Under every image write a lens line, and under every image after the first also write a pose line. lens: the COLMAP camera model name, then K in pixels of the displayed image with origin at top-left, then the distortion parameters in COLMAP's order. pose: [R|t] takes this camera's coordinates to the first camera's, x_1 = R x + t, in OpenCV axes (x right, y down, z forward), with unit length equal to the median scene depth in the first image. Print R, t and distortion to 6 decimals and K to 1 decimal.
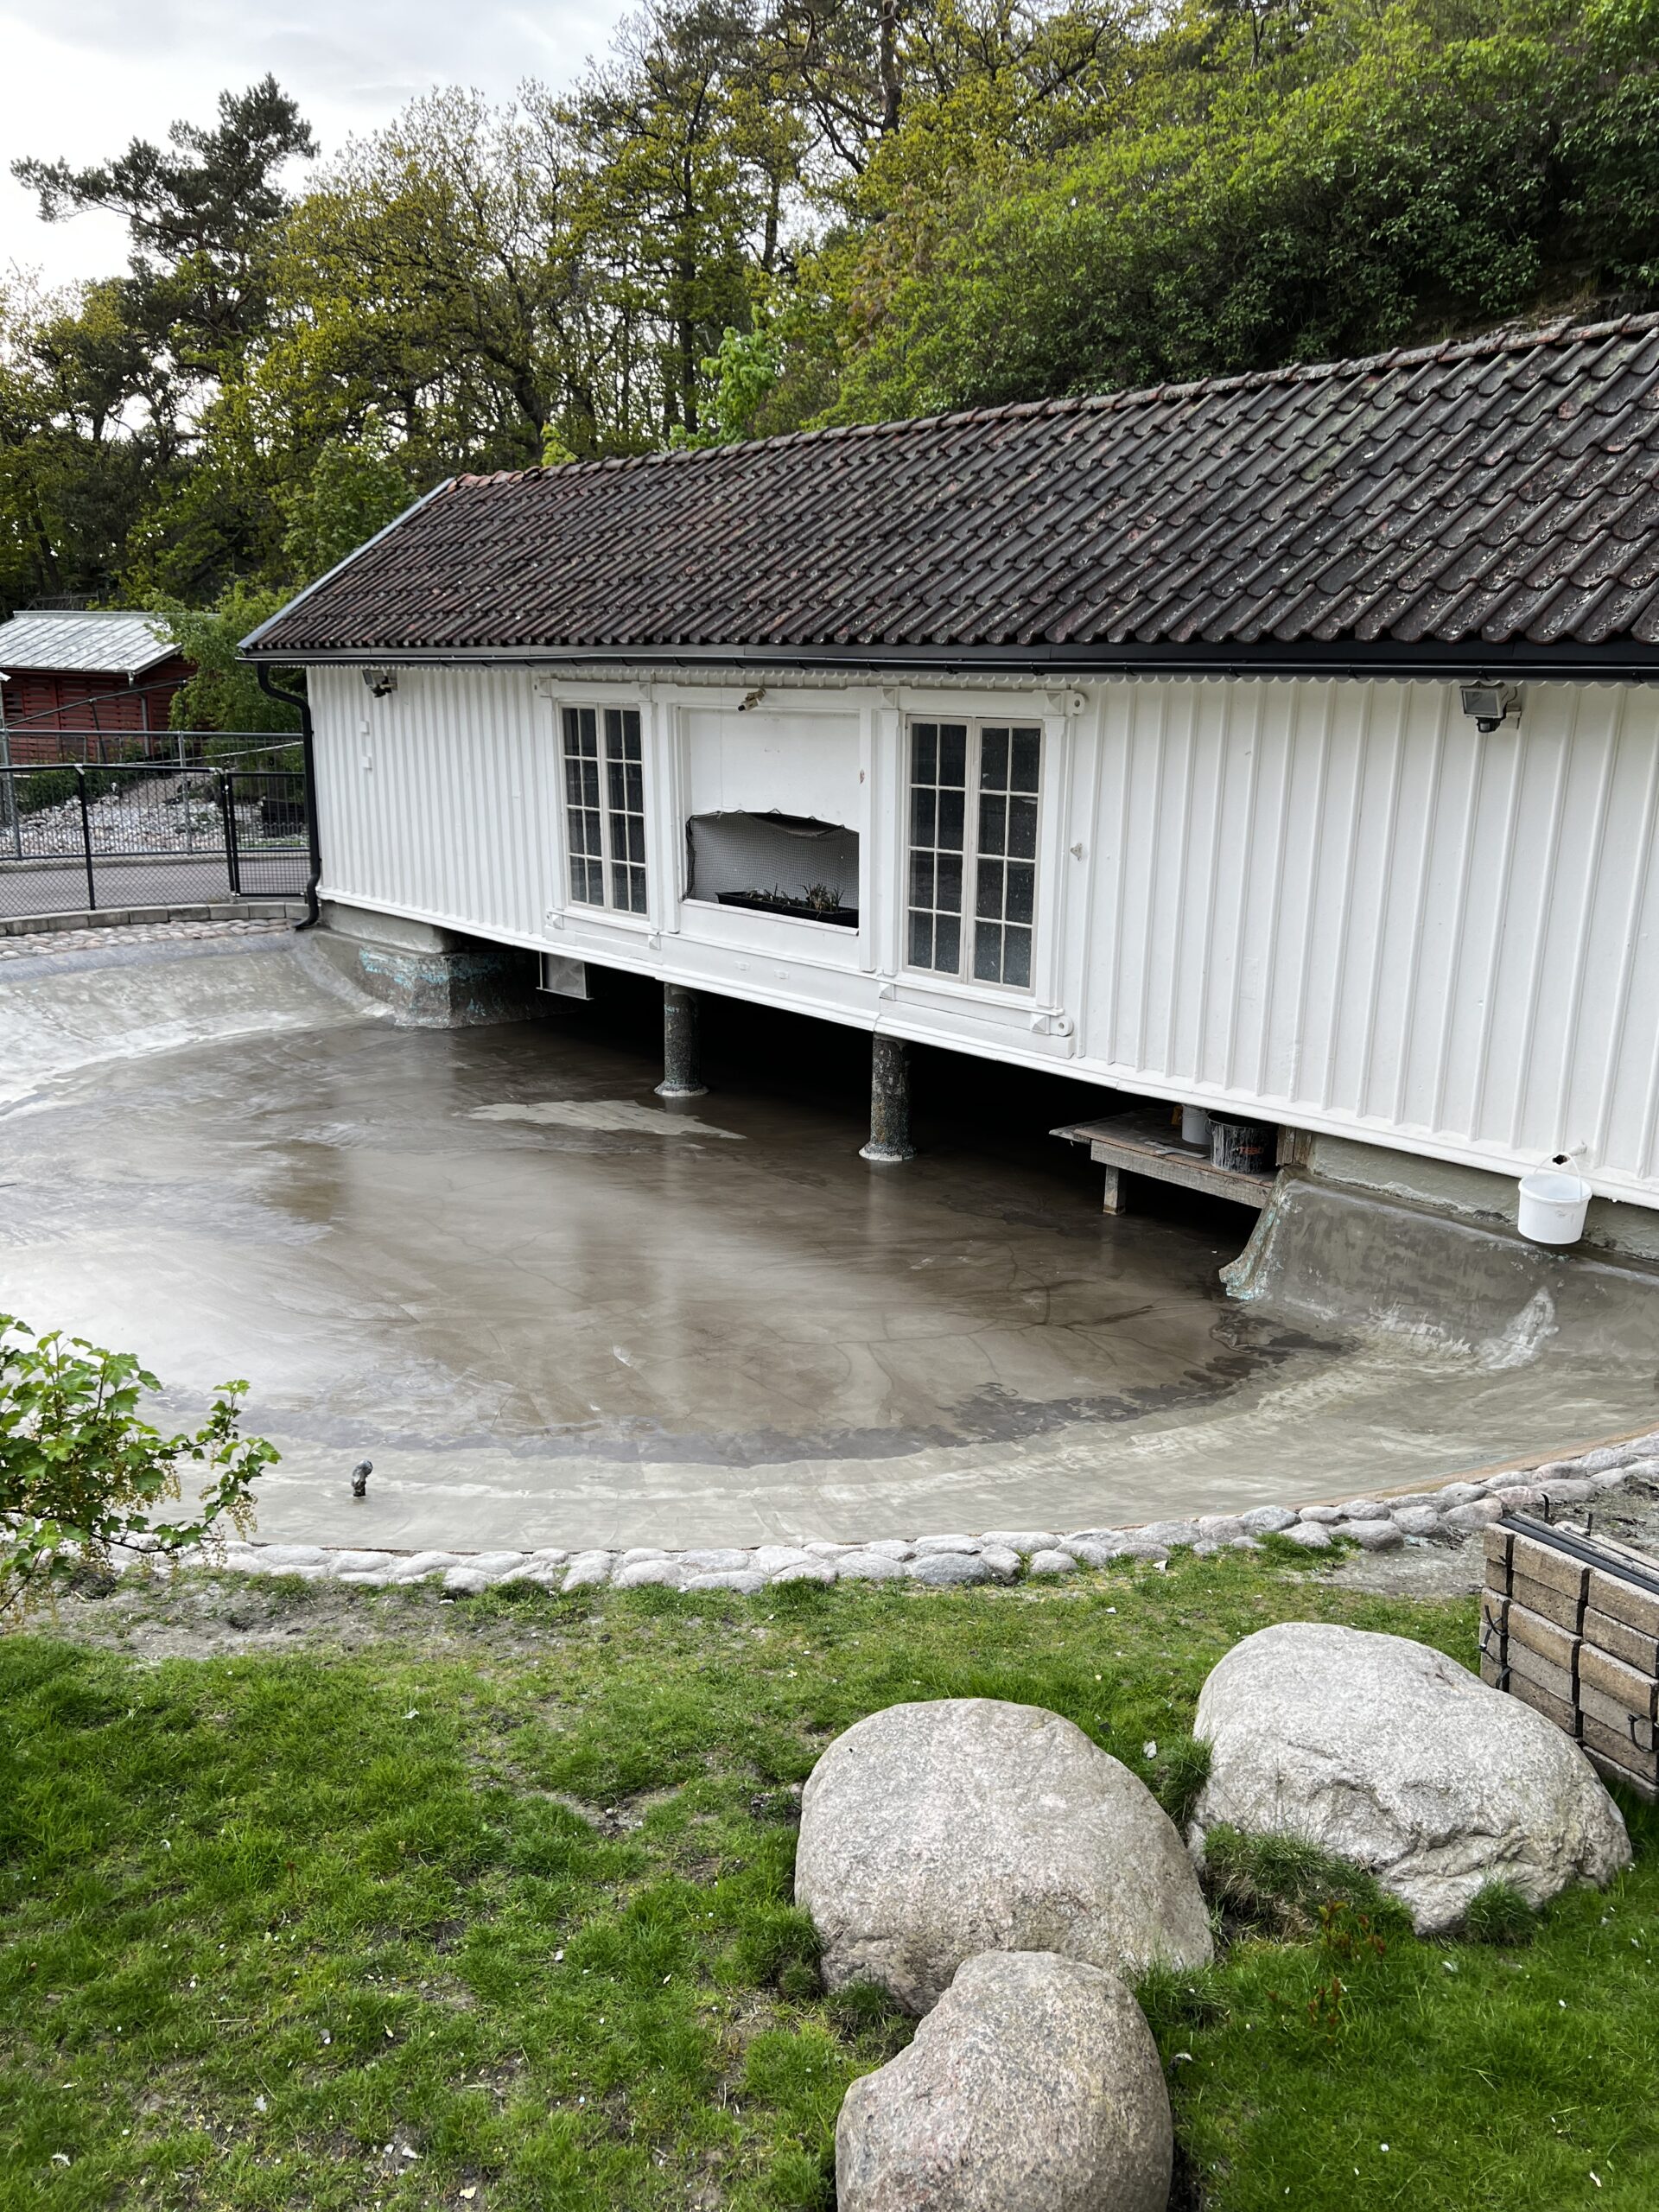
lens RADIAL K [[1692.1, 0, 832.9], [0, 1692.1, 1156.7], [0, 0, 1]] dist [0.048389, -0.060886]
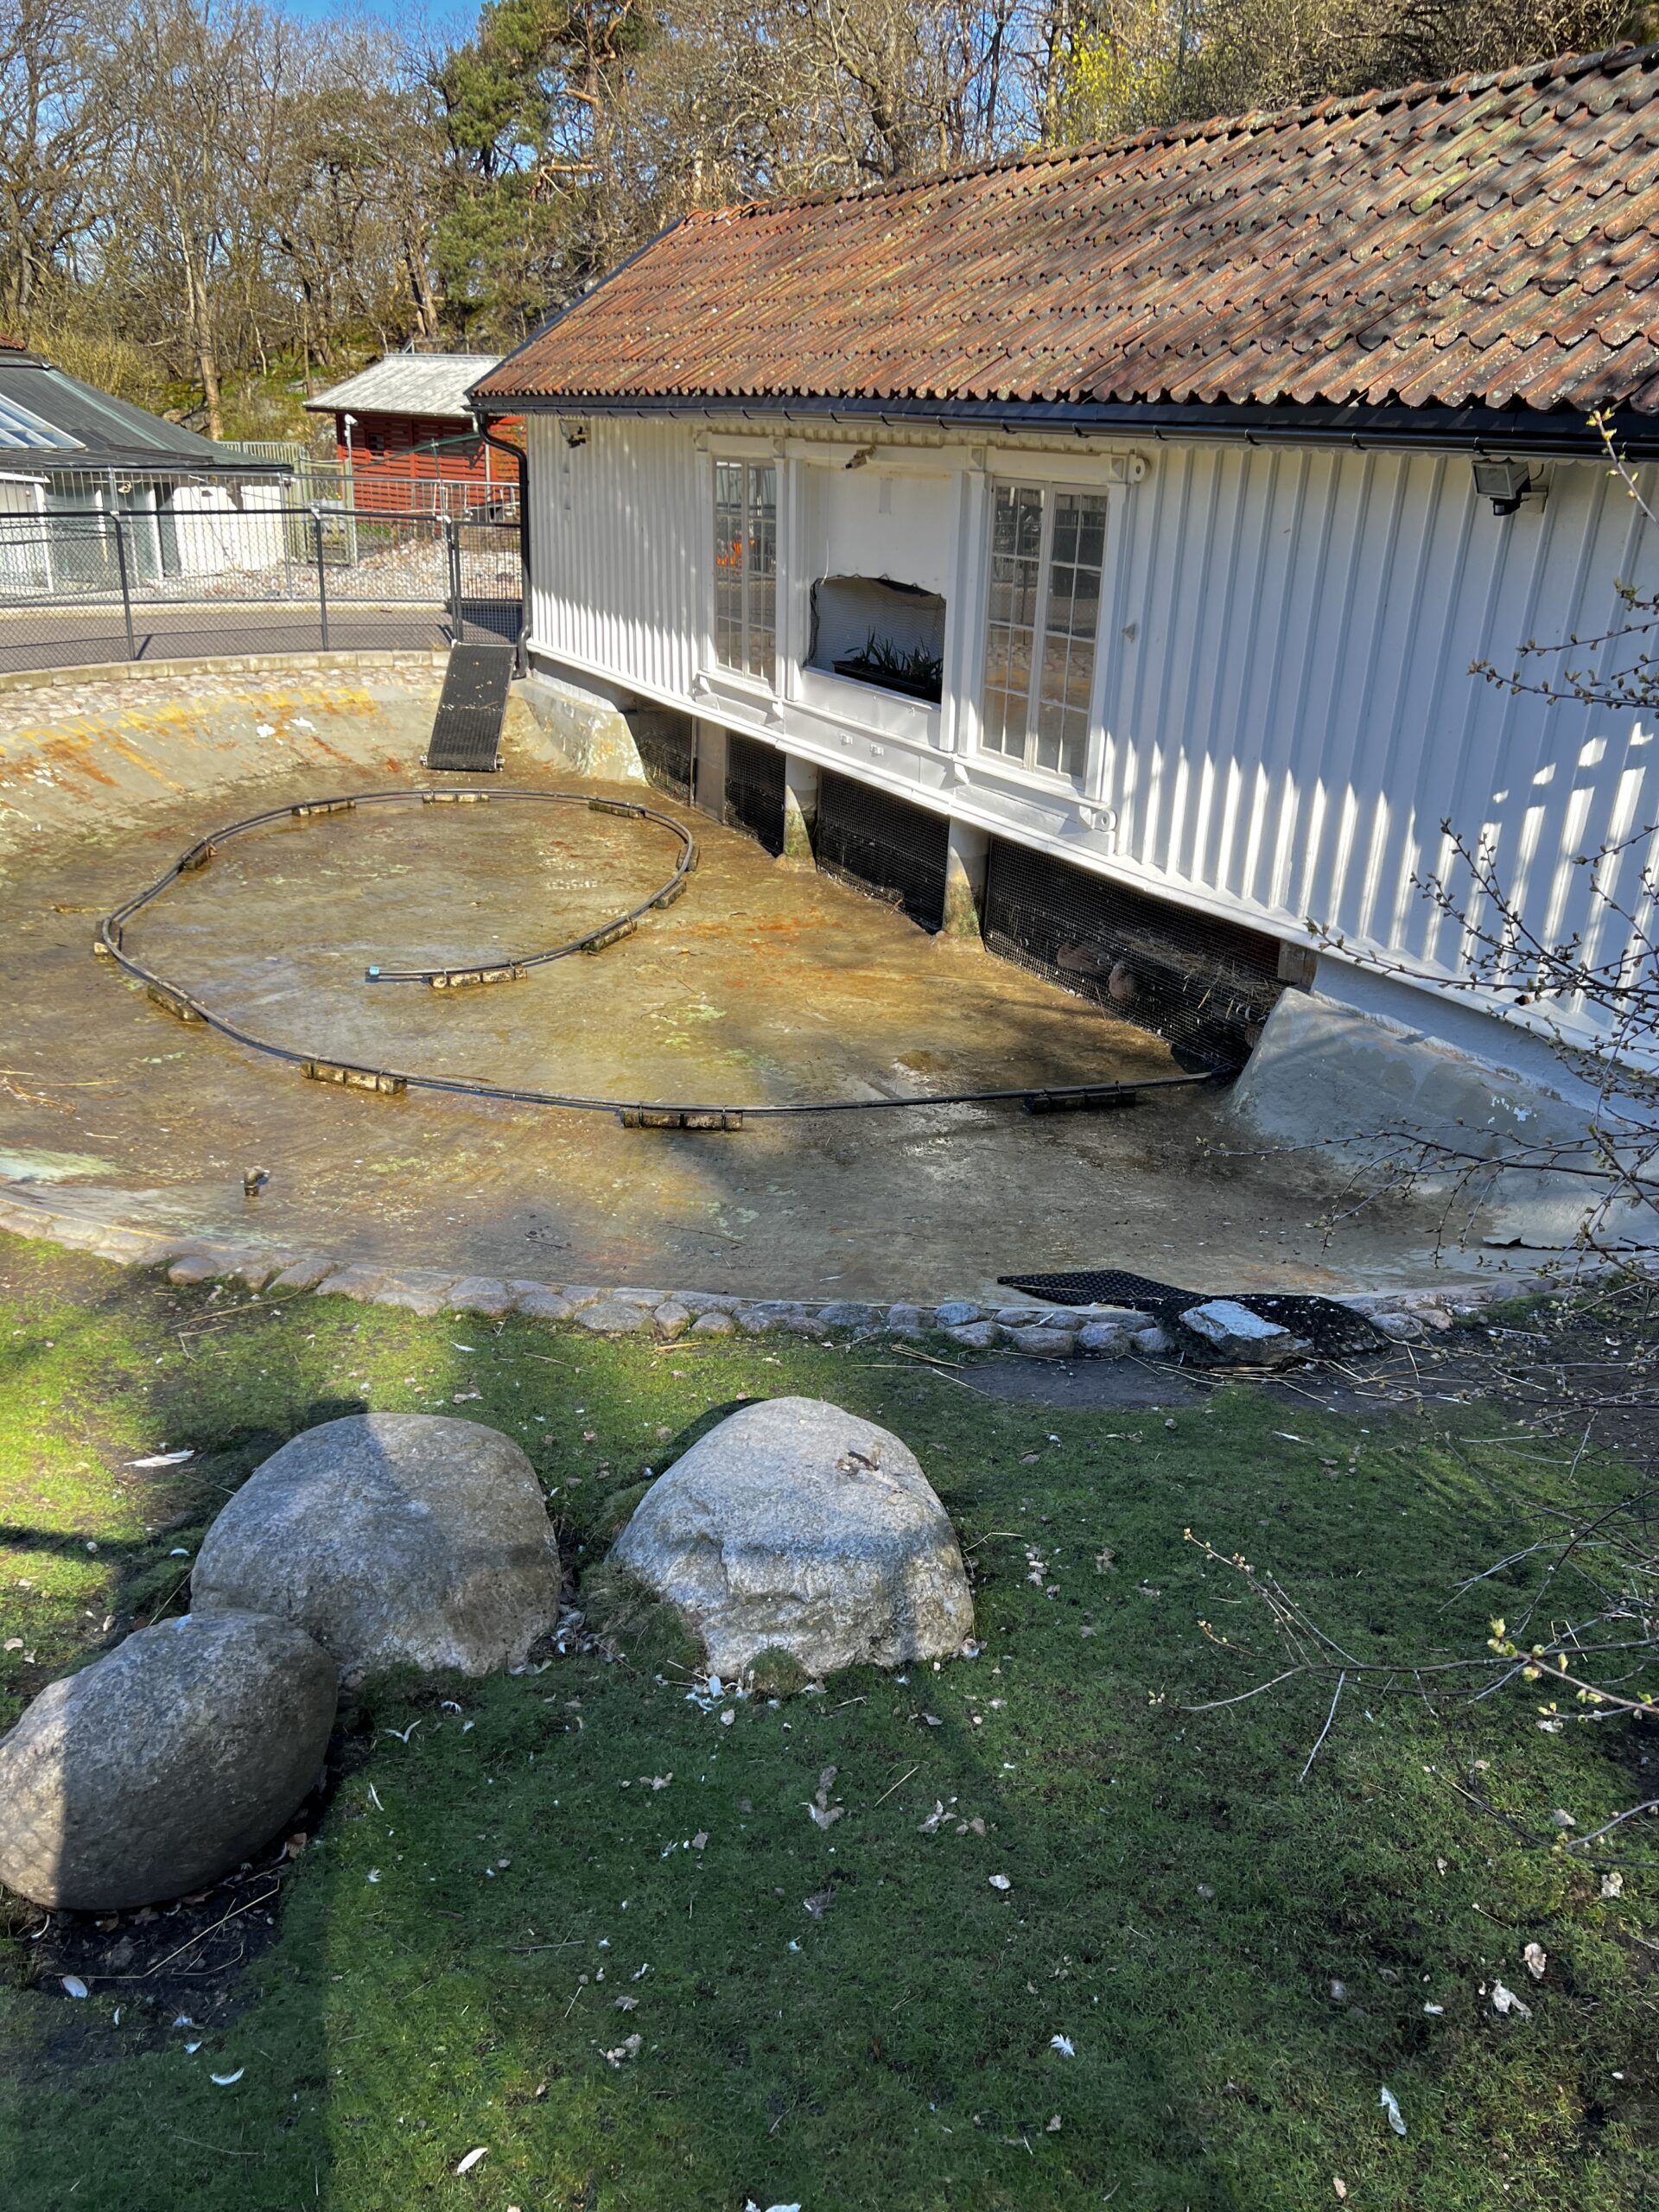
lens RADIAL K [[1692.1, 0, 832.9], [0, 1692.1, 1156.7], [0, 0, 1]] dist [0.048389, -0.060886]
pose [[0.974734, 0.108367, -0.195321, 0.185555], [-0.083104, 0.987598, 0.133209, -0.003640], [0.207334, -0.113612, 0.971651, 0.008483]]
